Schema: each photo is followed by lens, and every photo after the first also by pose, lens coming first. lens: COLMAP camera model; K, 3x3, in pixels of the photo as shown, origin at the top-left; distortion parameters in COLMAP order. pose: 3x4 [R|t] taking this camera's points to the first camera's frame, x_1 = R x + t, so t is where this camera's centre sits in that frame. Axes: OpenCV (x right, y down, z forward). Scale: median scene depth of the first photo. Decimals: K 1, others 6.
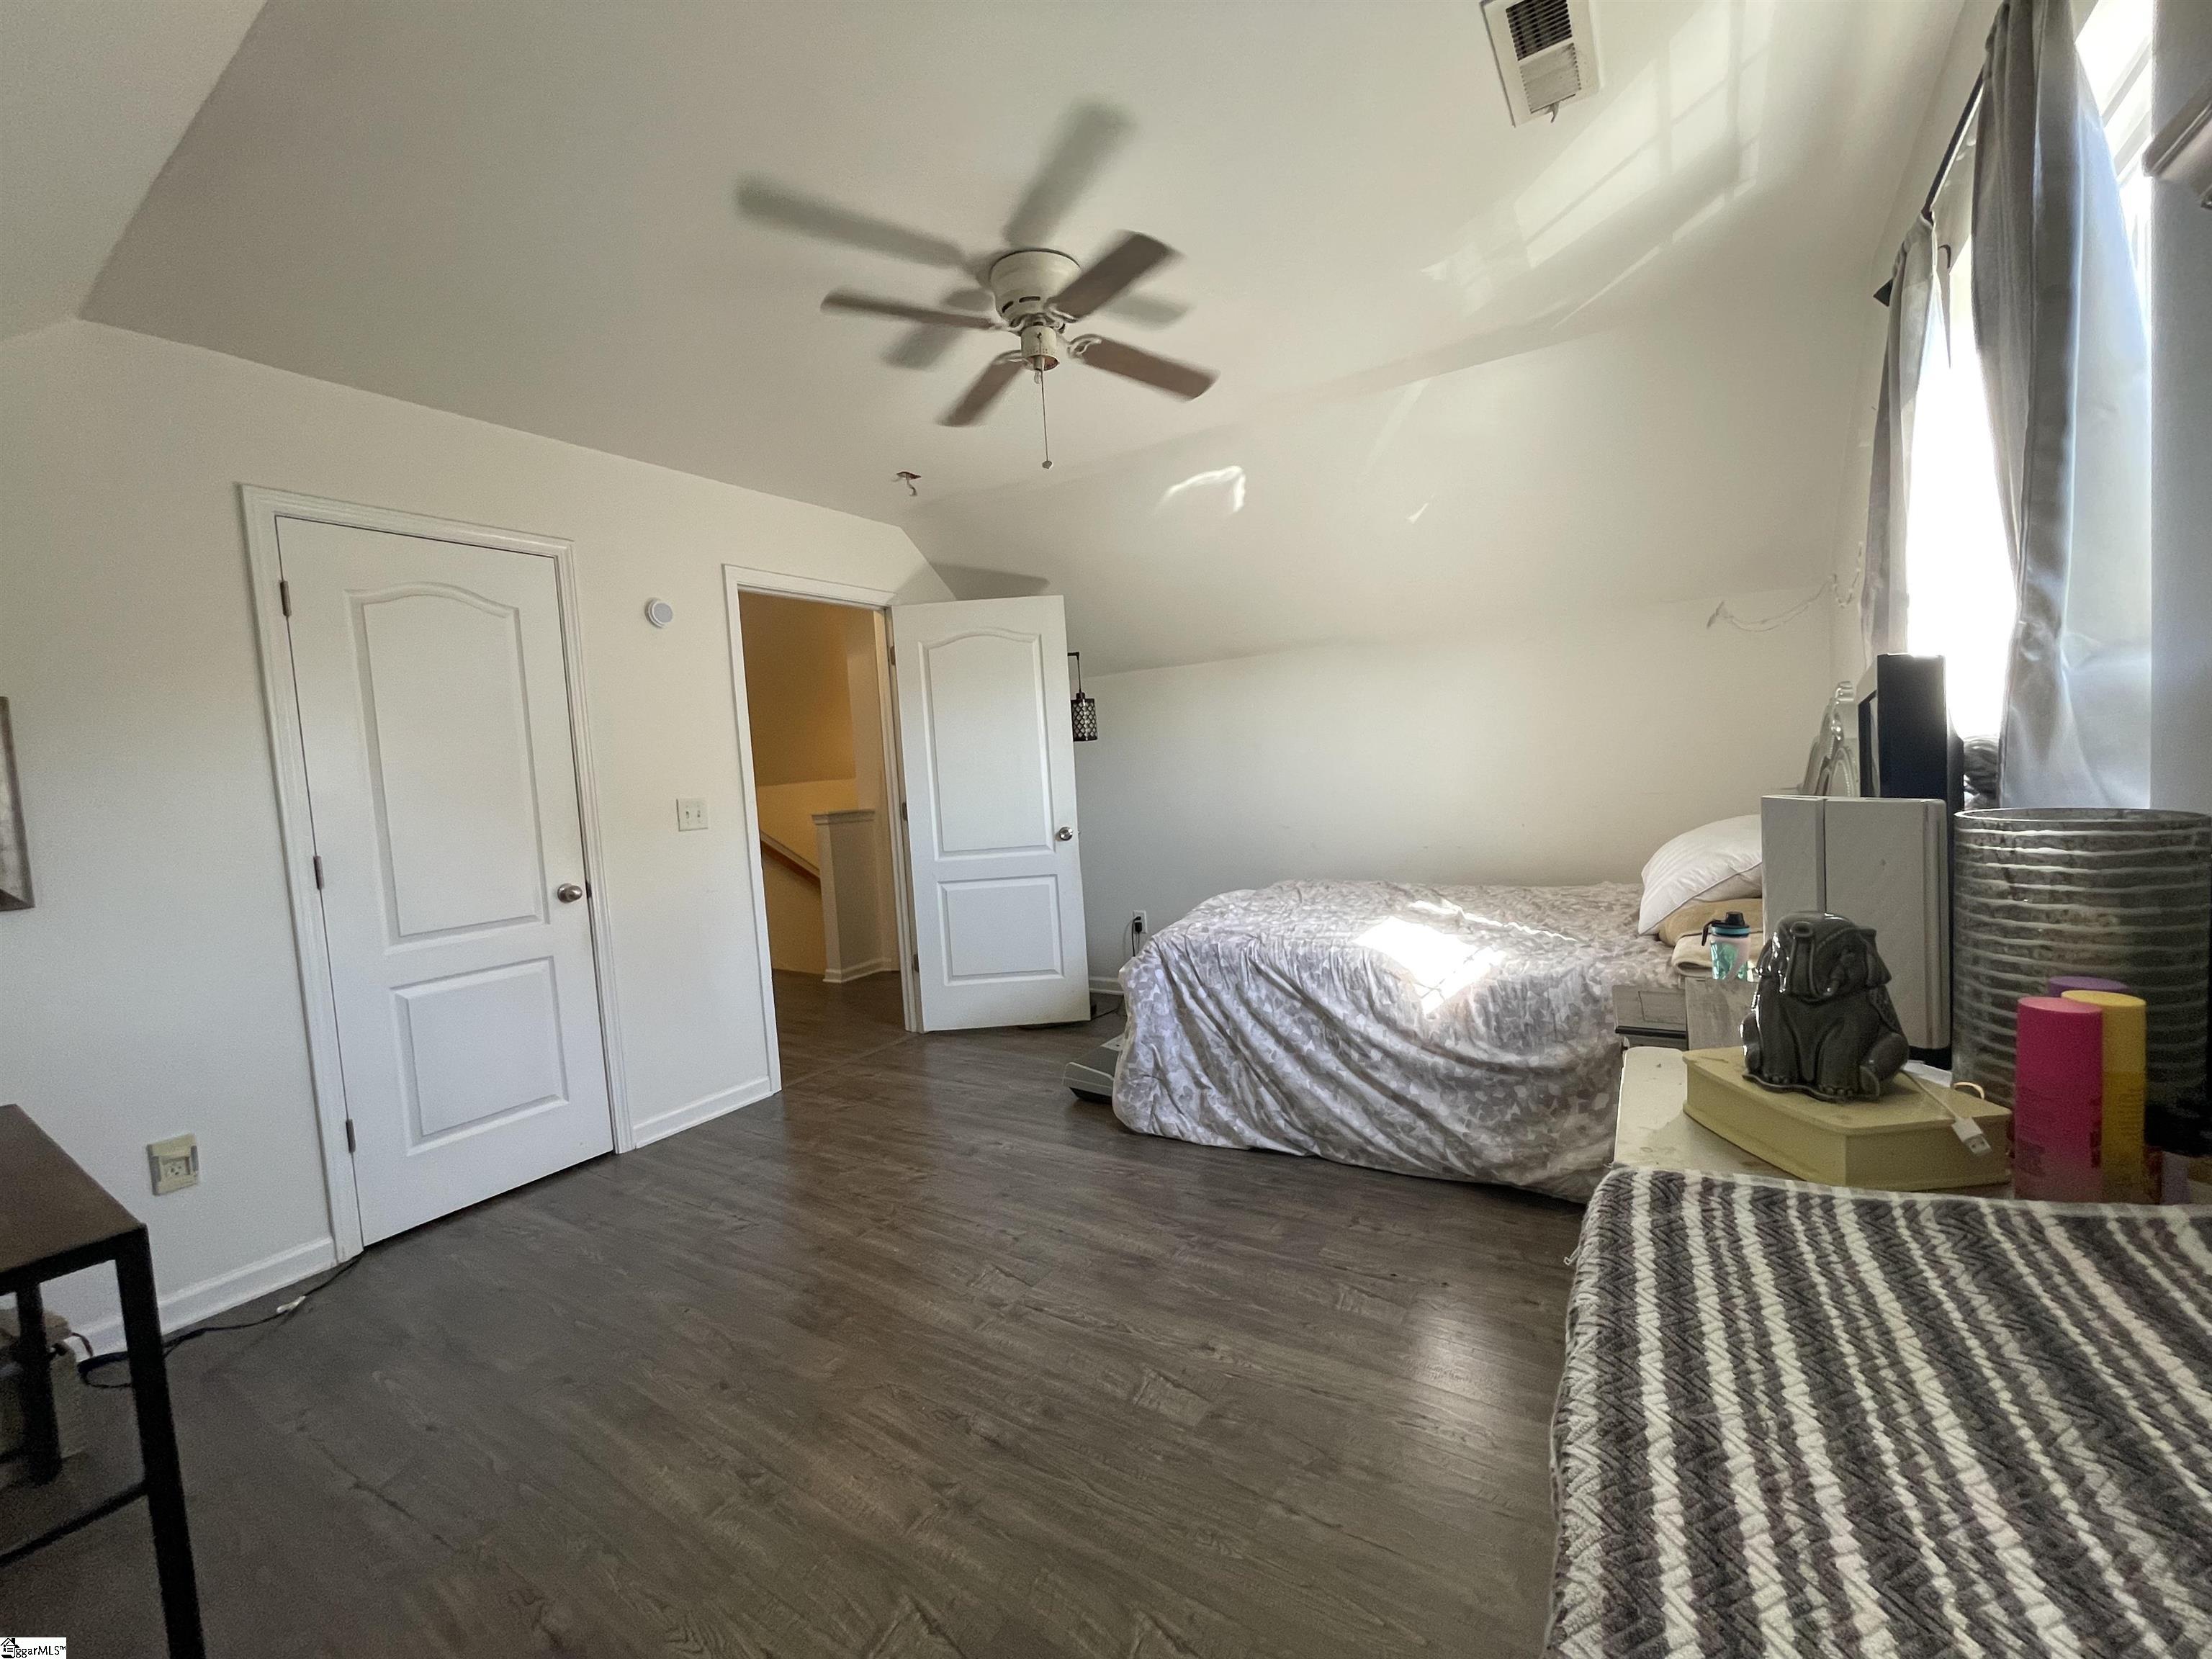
lens RADIAL K [[900.2, 0, 1104.9], [0, 900.2, 823.8], [0, 0, 1]] dist [-0.001722, -0.000121]
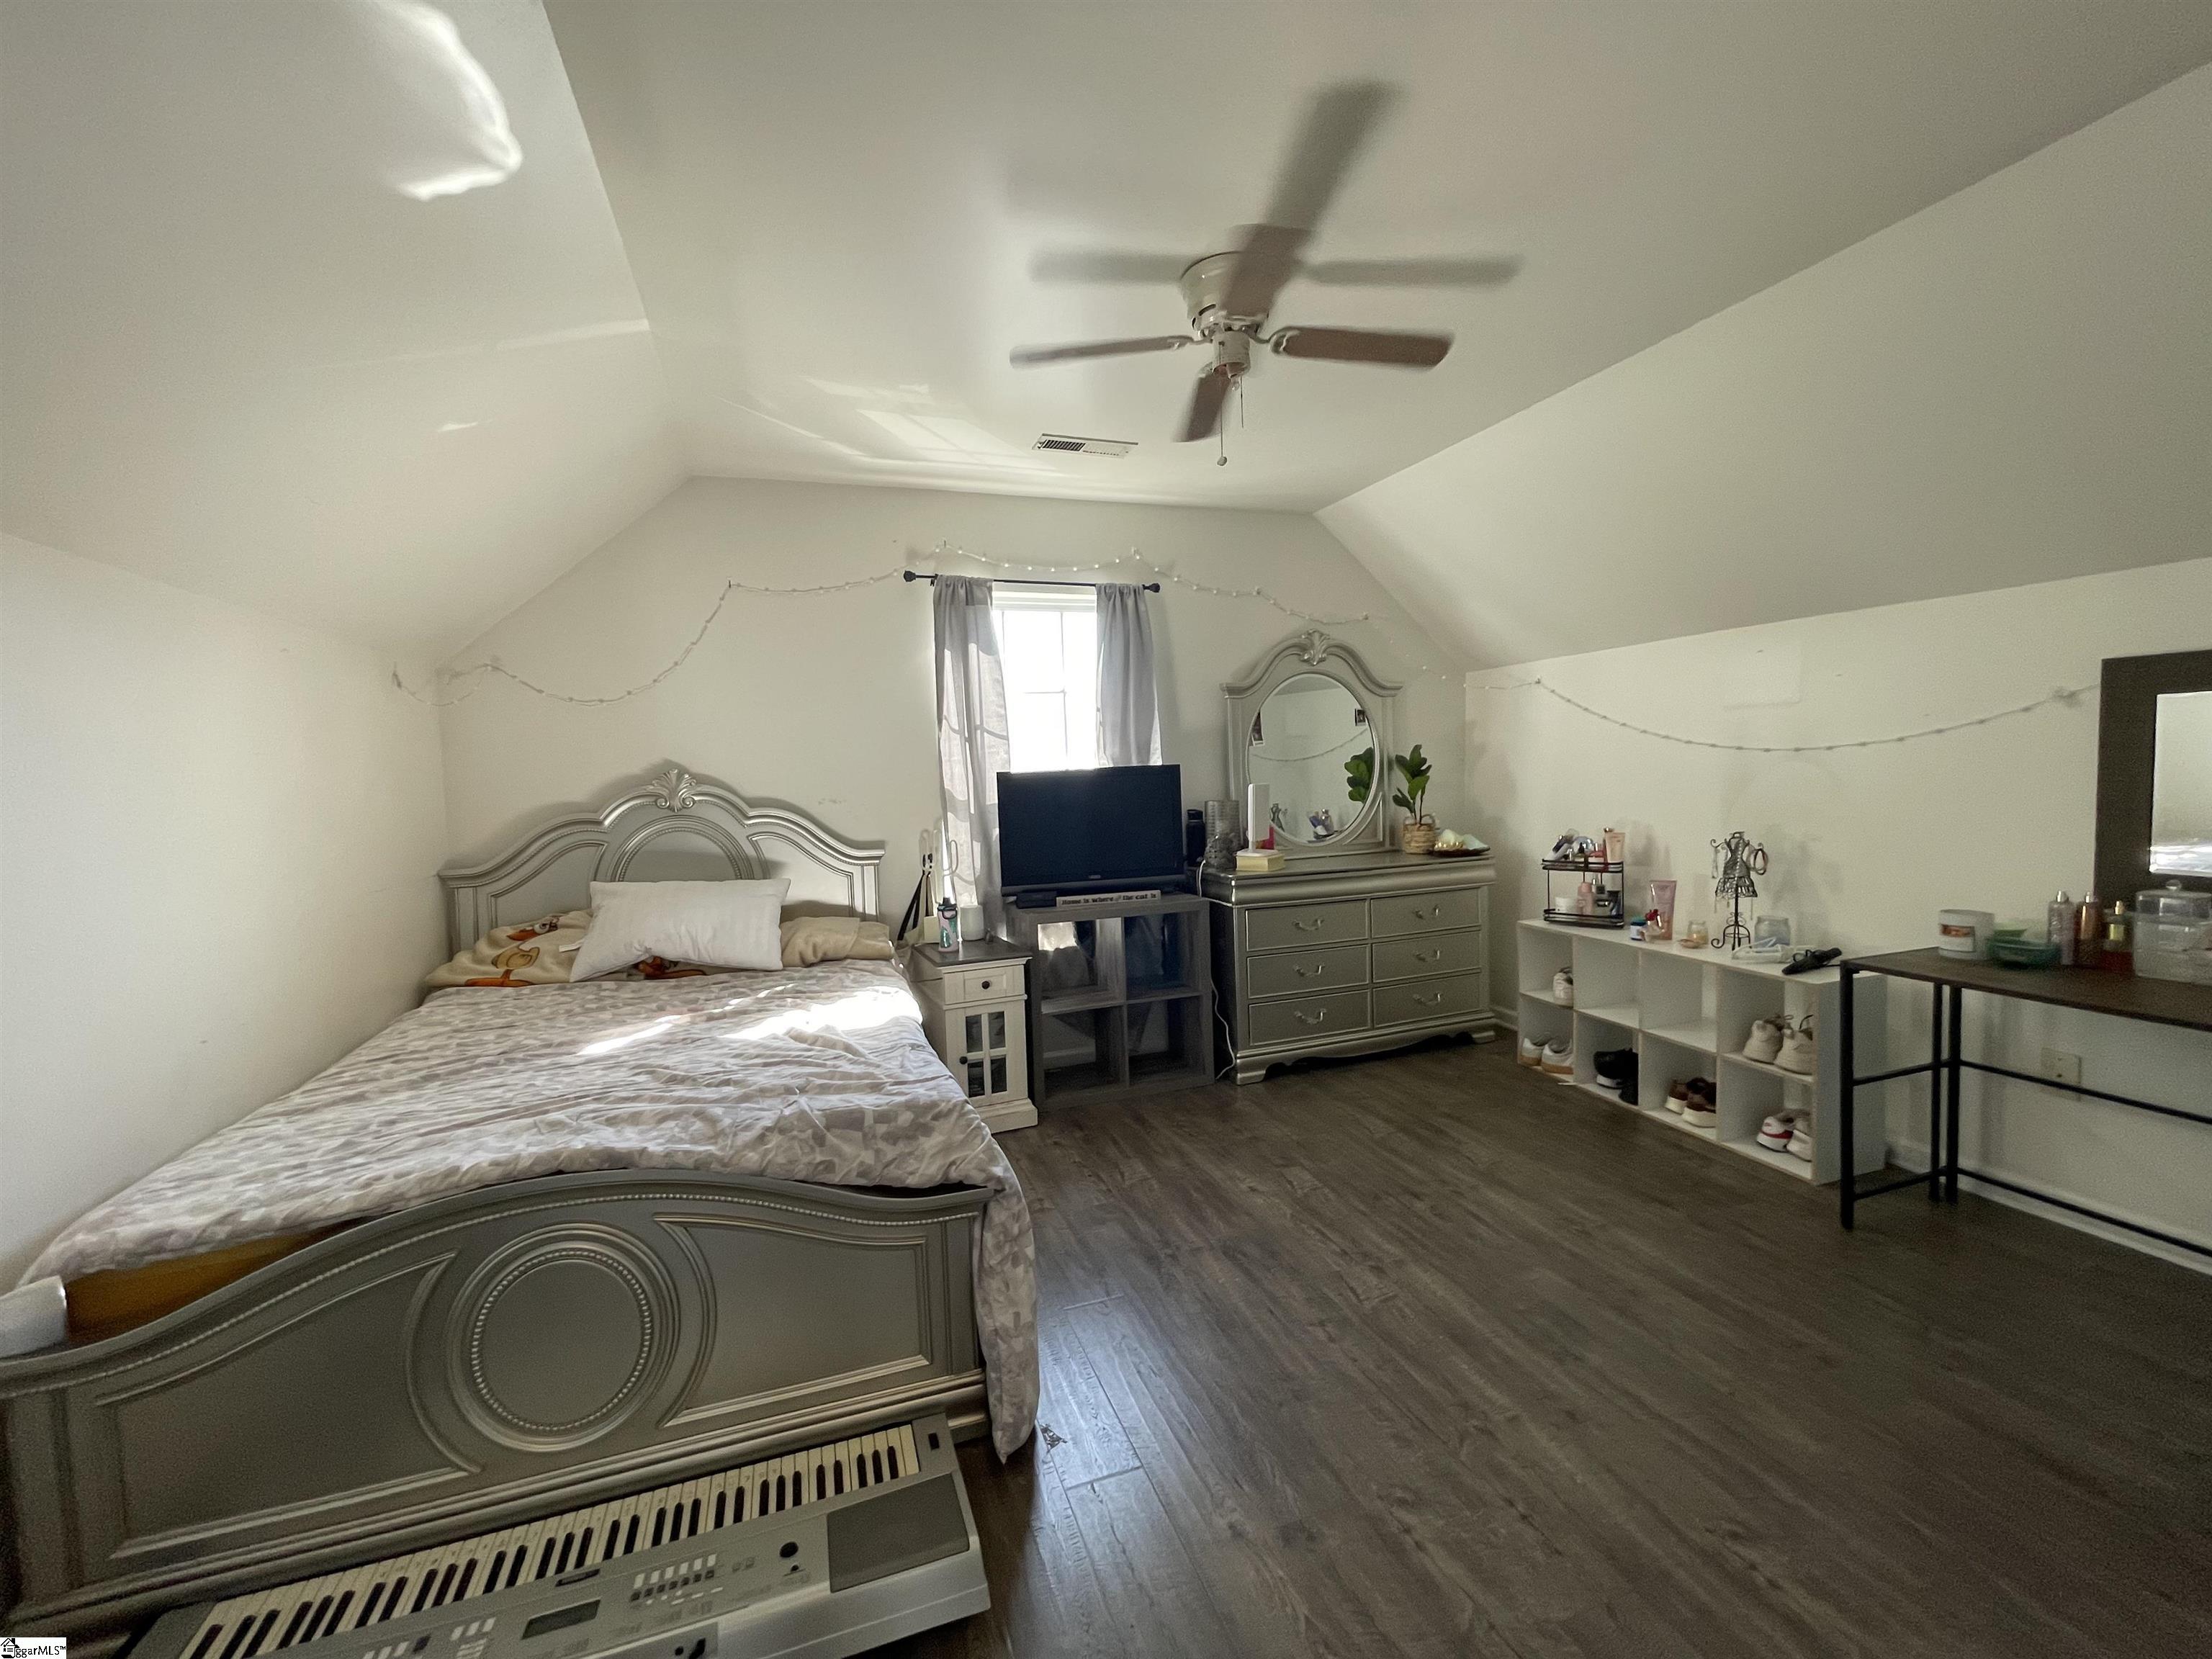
lens RADIAL K [[900.2, 0, 1104.9], [0, 900.2, 823.8], [0, 0, 1]] dist [-0.001722, -0.000121]
pose [[-0.785572, 0.052188, 0.616565, -0.559044], [0.112345, 0.991905, 0.059182, -0.103370], [-0.608486, 0.115760, -0.785076, 1.983994]]
